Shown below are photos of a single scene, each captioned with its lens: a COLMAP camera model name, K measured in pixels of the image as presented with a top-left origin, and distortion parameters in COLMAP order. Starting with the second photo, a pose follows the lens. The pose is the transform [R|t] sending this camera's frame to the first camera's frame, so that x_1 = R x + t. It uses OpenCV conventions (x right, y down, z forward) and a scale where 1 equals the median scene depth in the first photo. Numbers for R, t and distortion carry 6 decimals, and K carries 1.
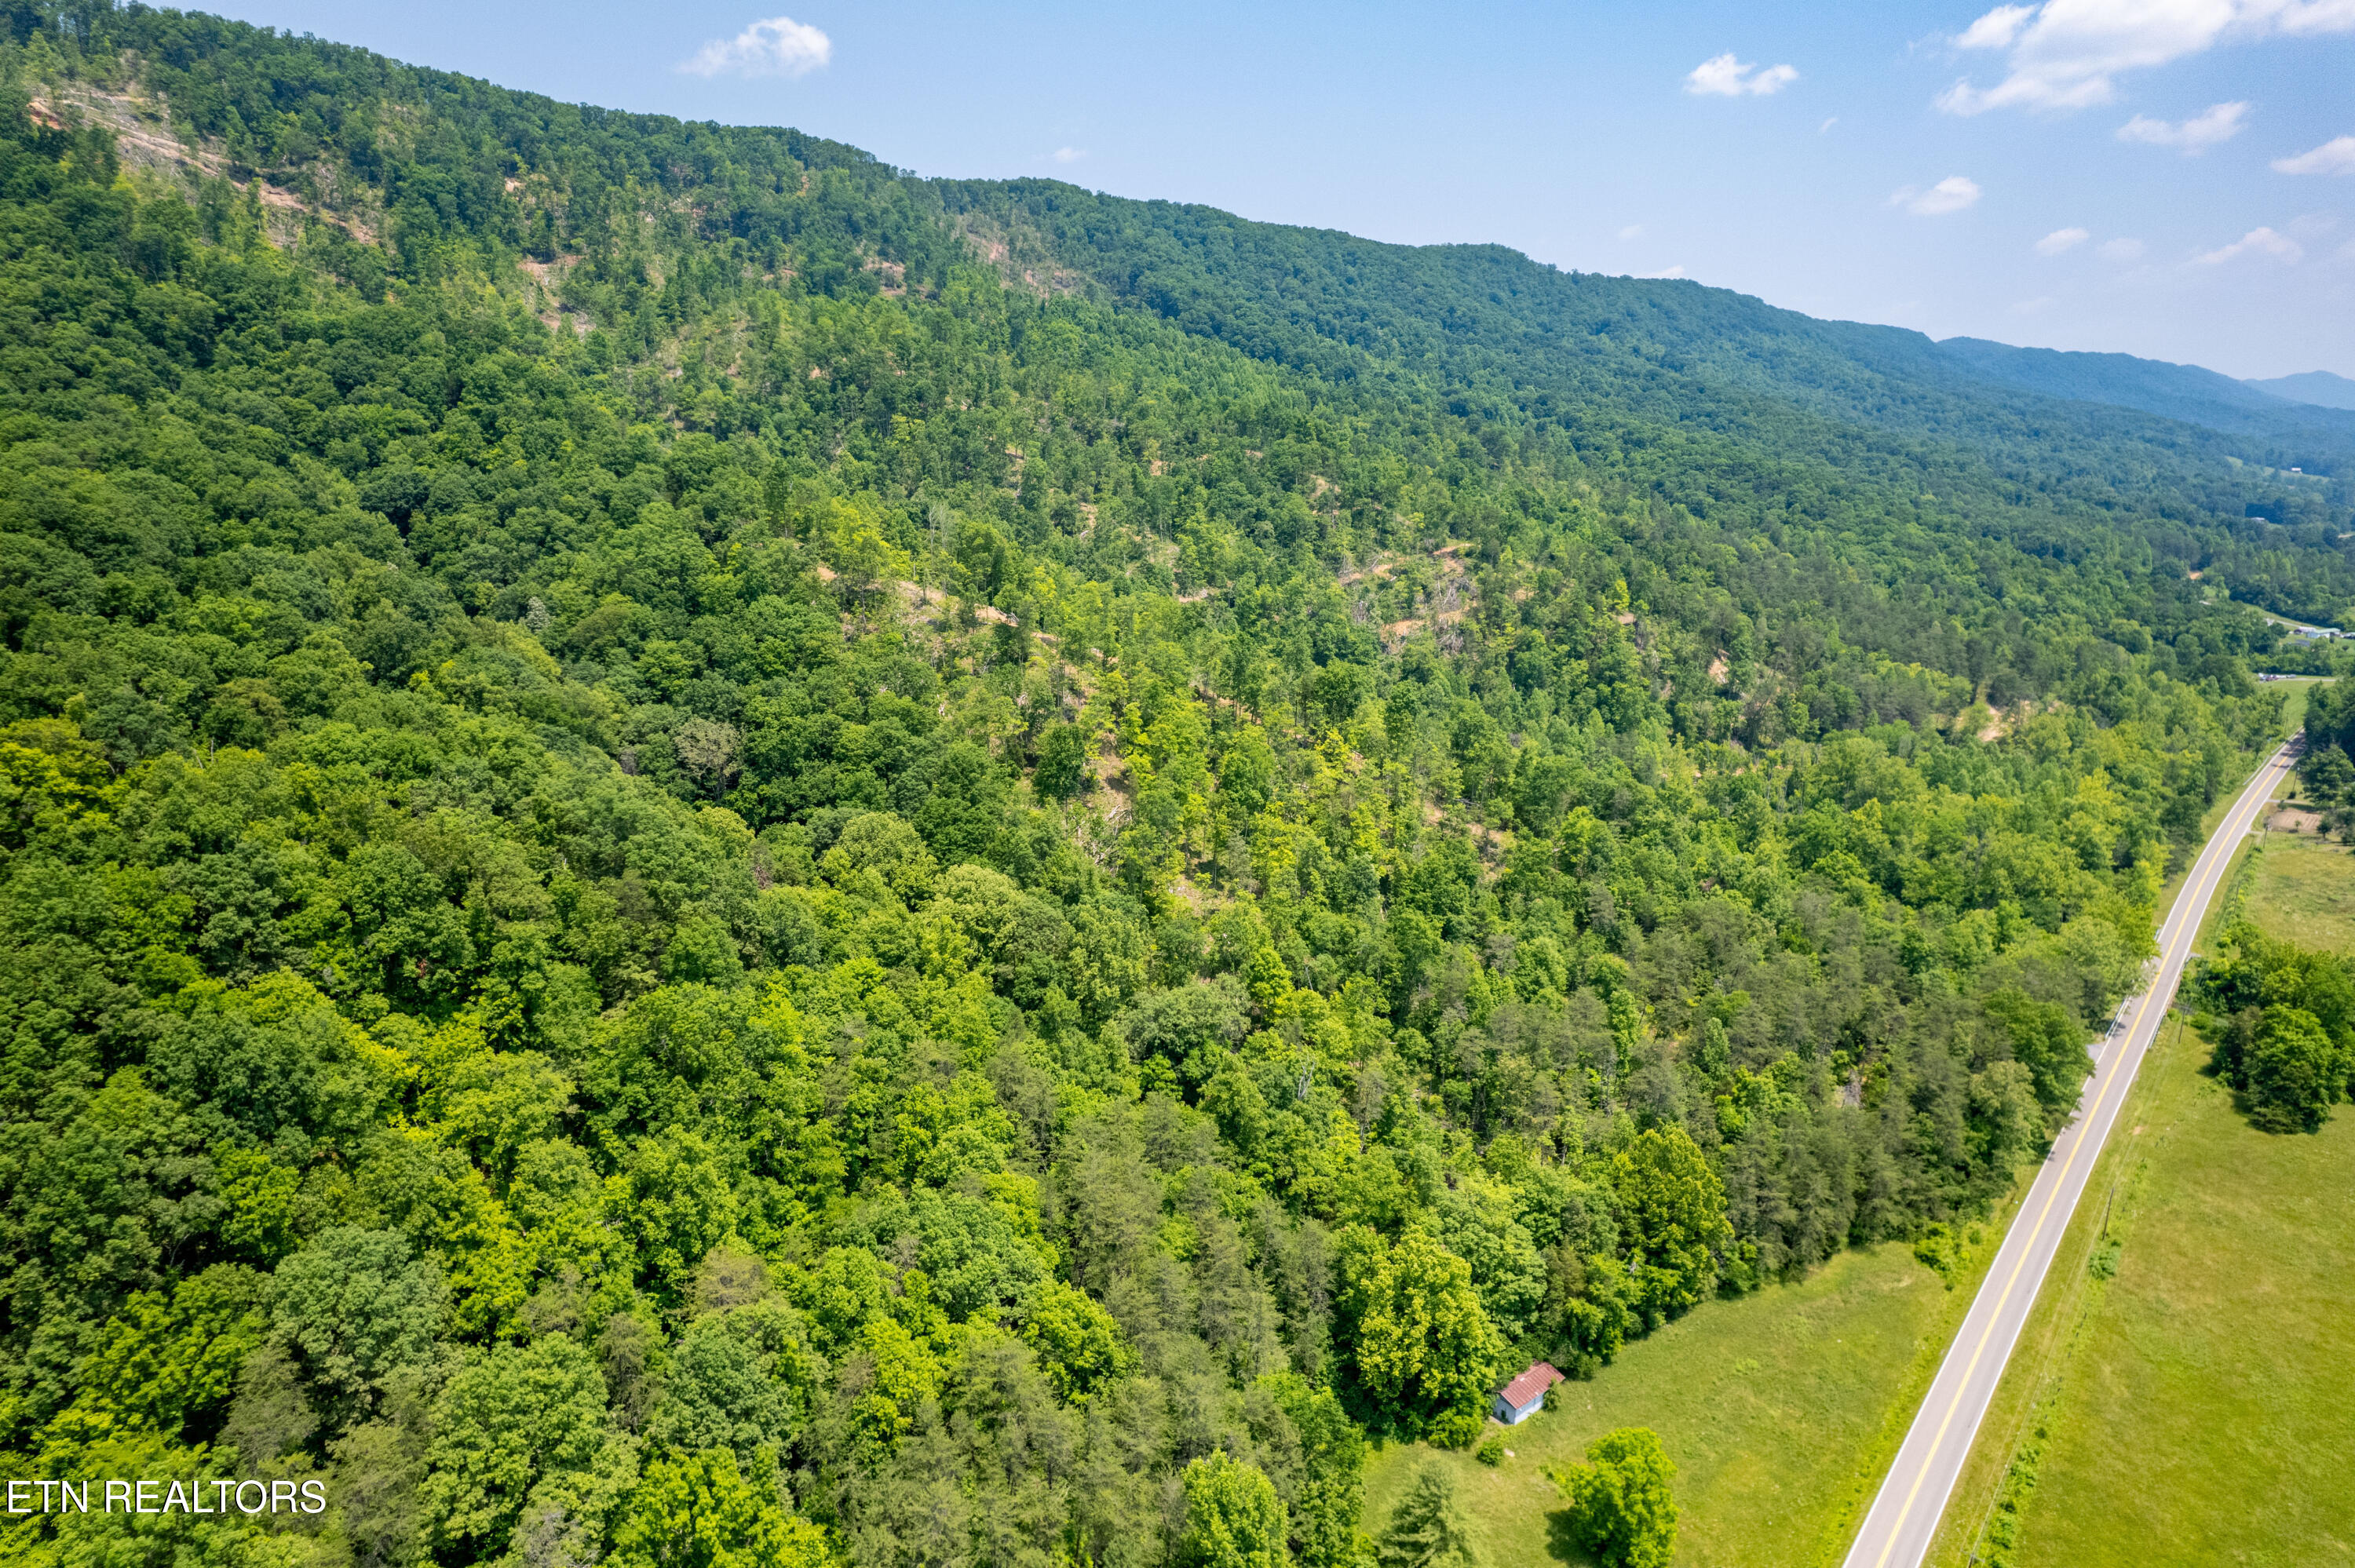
lens RADIAL K [[1513.3, 0, 1187.0], [0, 1513.3, 785.1], [0, 0, 1]] dist [-0.077823, 0.065391]
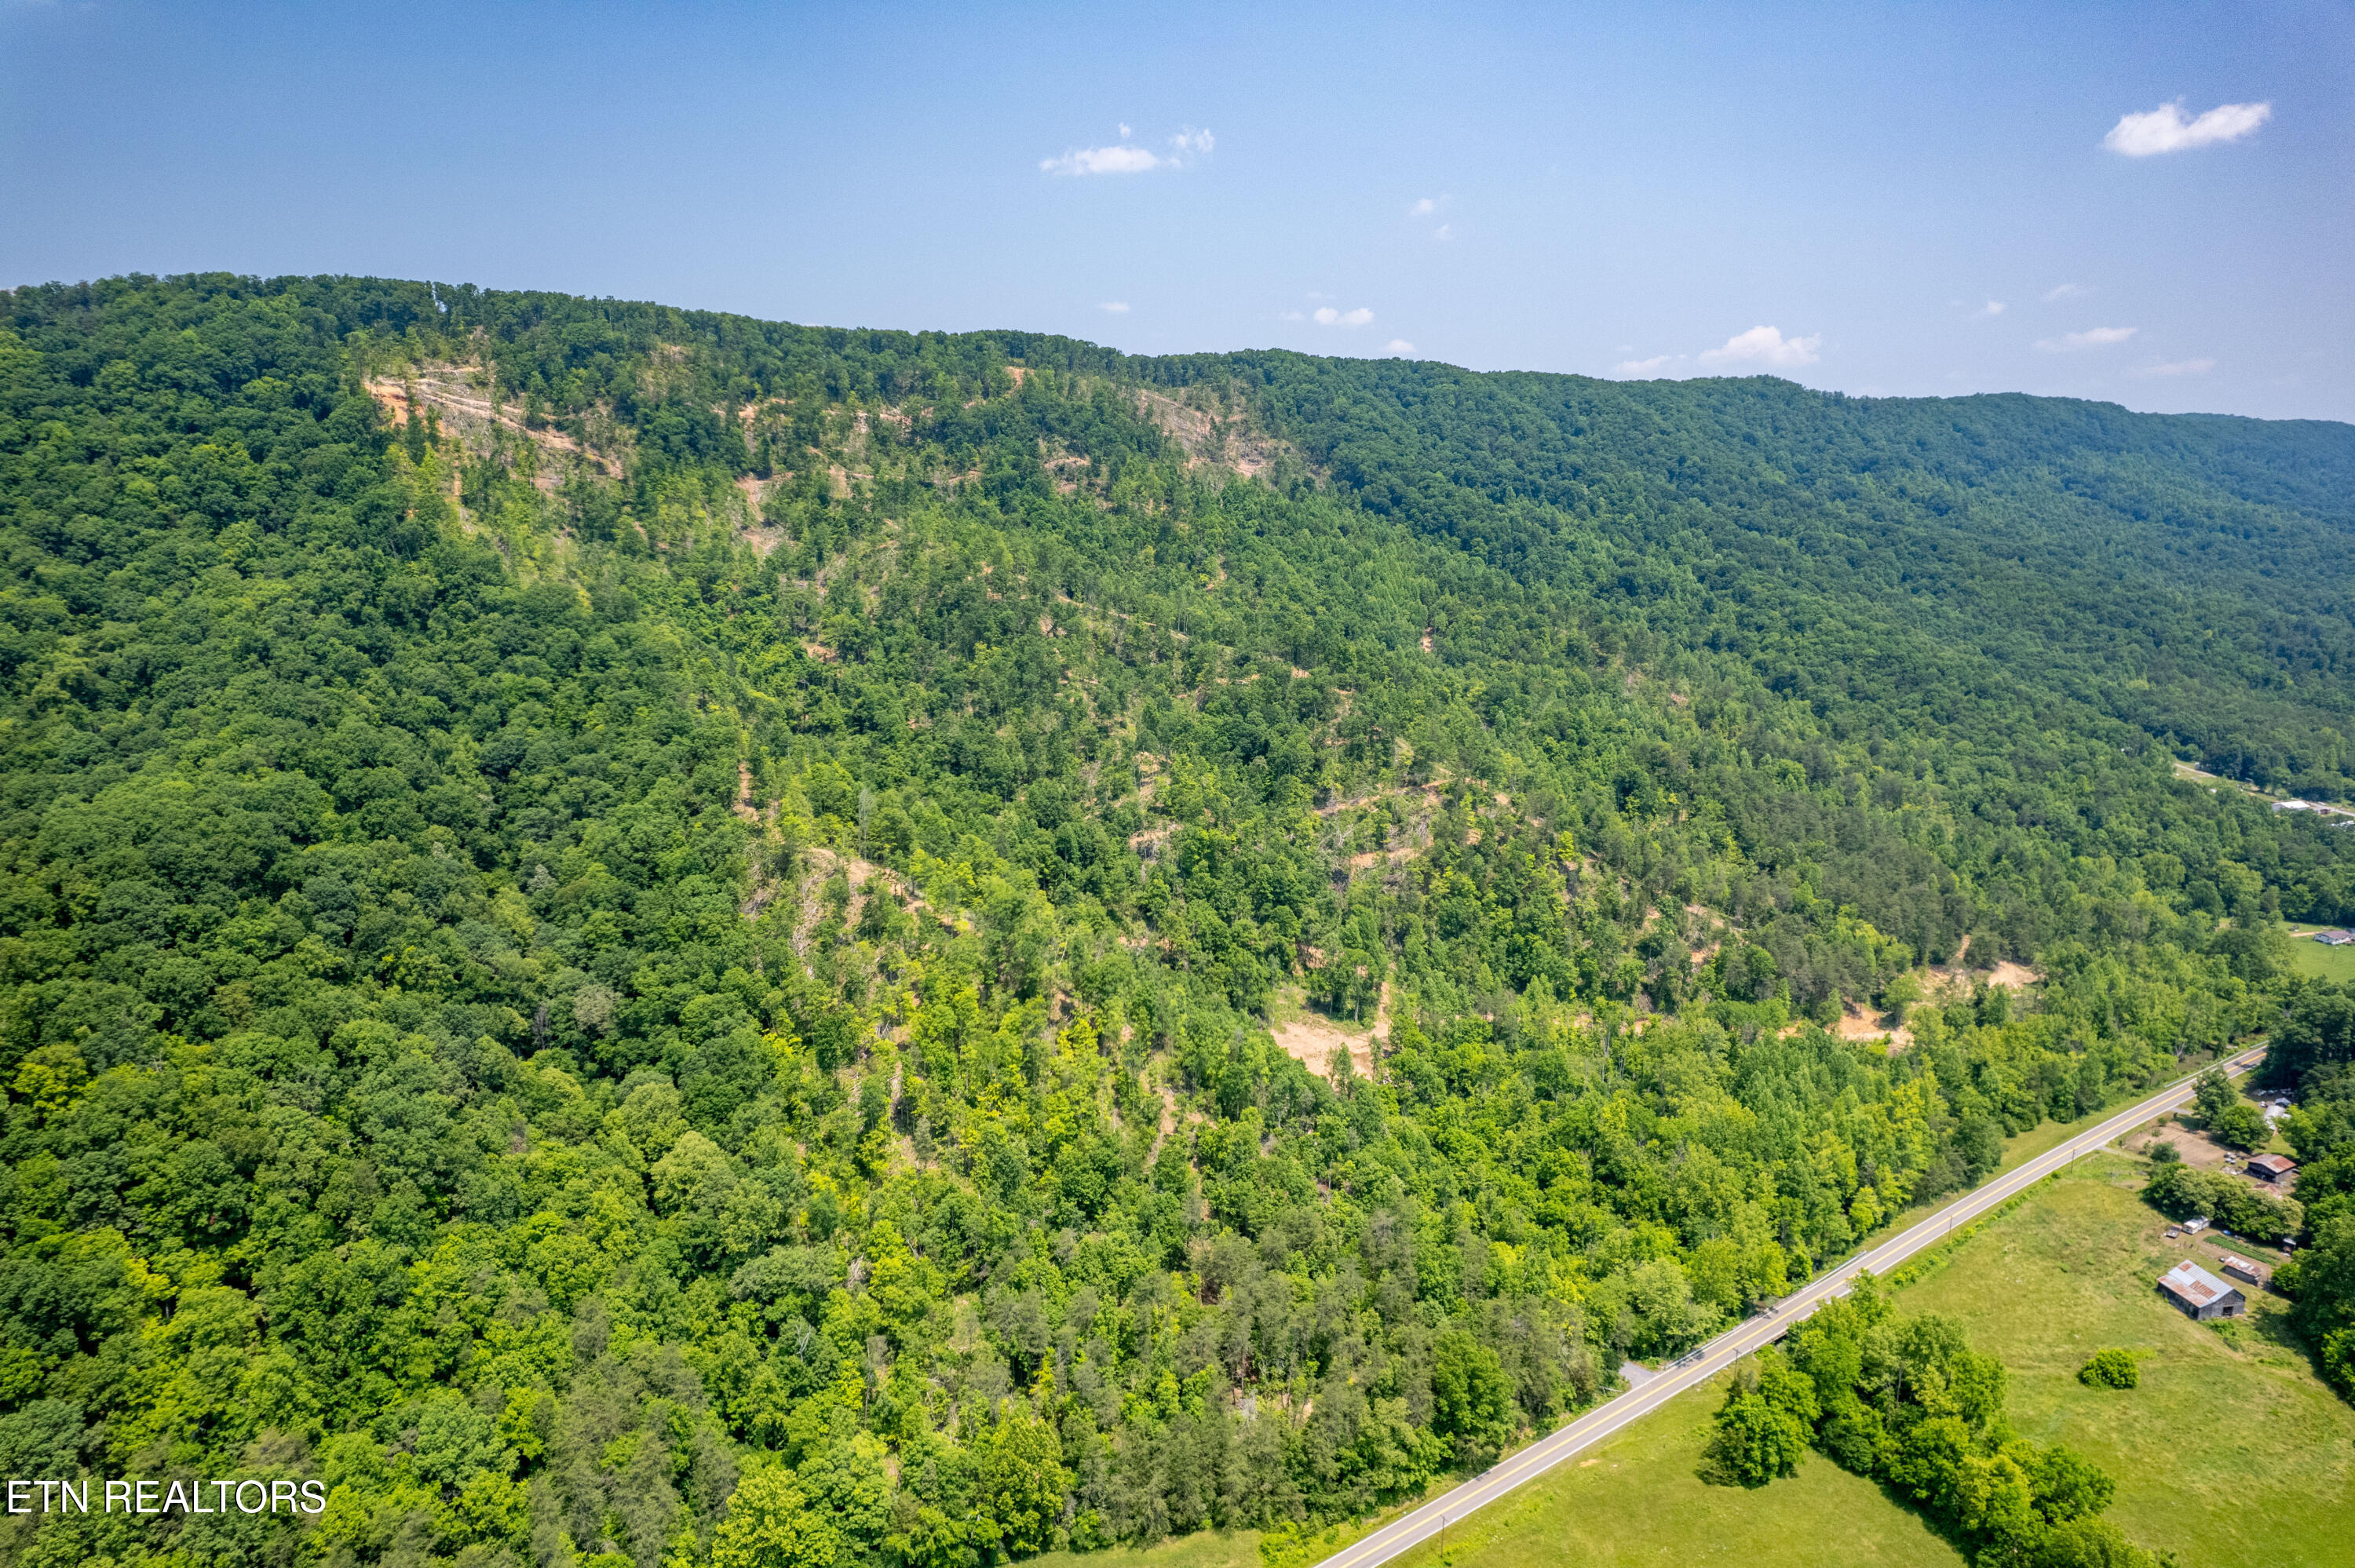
lens RADIAL K [[1513.3, 0, 1185.2], [0, 1513.3, 786.9], [0, 0, 1]] dist [-0.077823, 0.065391]
pose [[0.967666, 0.055808, -0.245983, 0.237464], [-0.064860, 0.997477, -0.028845, -0.098408], [0.243753, 0.043867, 0.968845, -0.097185]]
